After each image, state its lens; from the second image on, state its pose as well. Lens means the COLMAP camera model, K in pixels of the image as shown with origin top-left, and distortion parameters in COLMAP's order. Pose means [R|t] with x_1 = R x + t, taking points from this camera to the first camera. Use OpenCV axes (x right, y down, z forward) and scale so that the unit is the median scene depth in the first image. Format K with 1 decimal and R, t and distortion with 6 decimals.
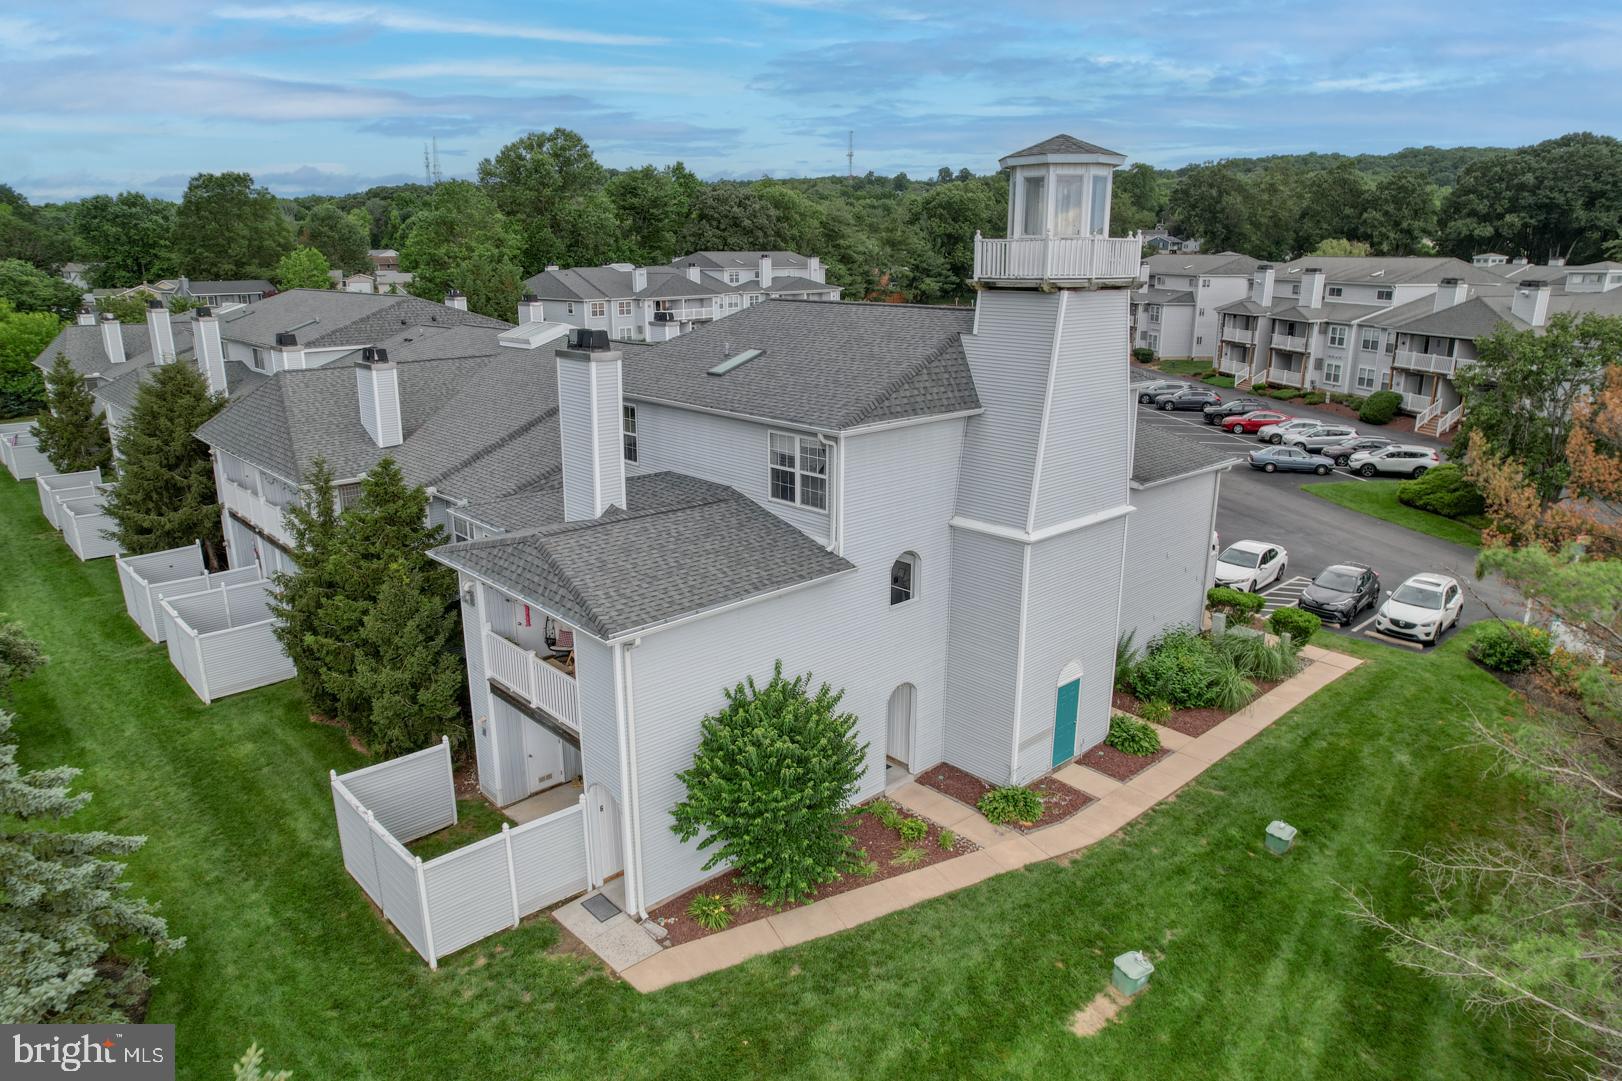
lens RADIAL K [[1036.6, 0, 807.5], [0, 1036.6, 543.4], [0, 0, 1]] dist [-0.089398, 0.085172]
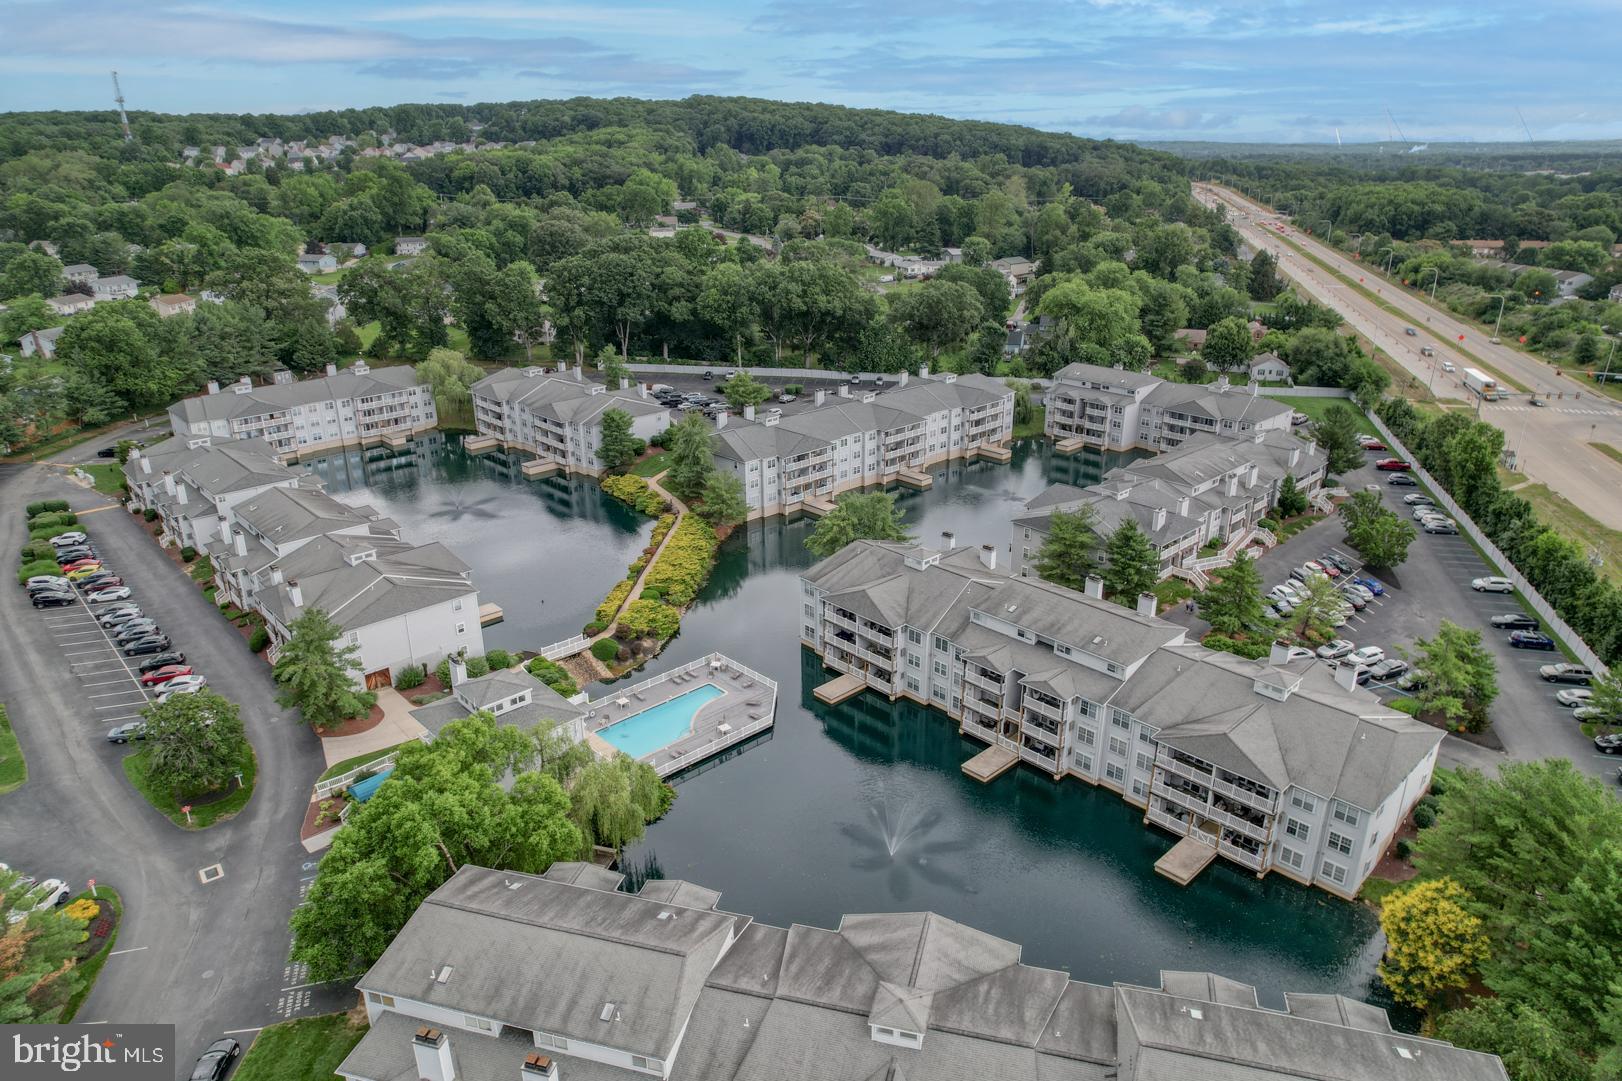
lens RADIAL K [[1036.6, 0, 807.5], [0, 1036.6, 543.4], [0, 0, 1]] dist [-0.089398, 0.085172]
pose [[0.851163, -0.192937, 0.488156, 1.076335], [0.146624, 0.980370, 0.131820, -0.733725], [-0.504006, -0.040625, 0.862744, -1.695712]]
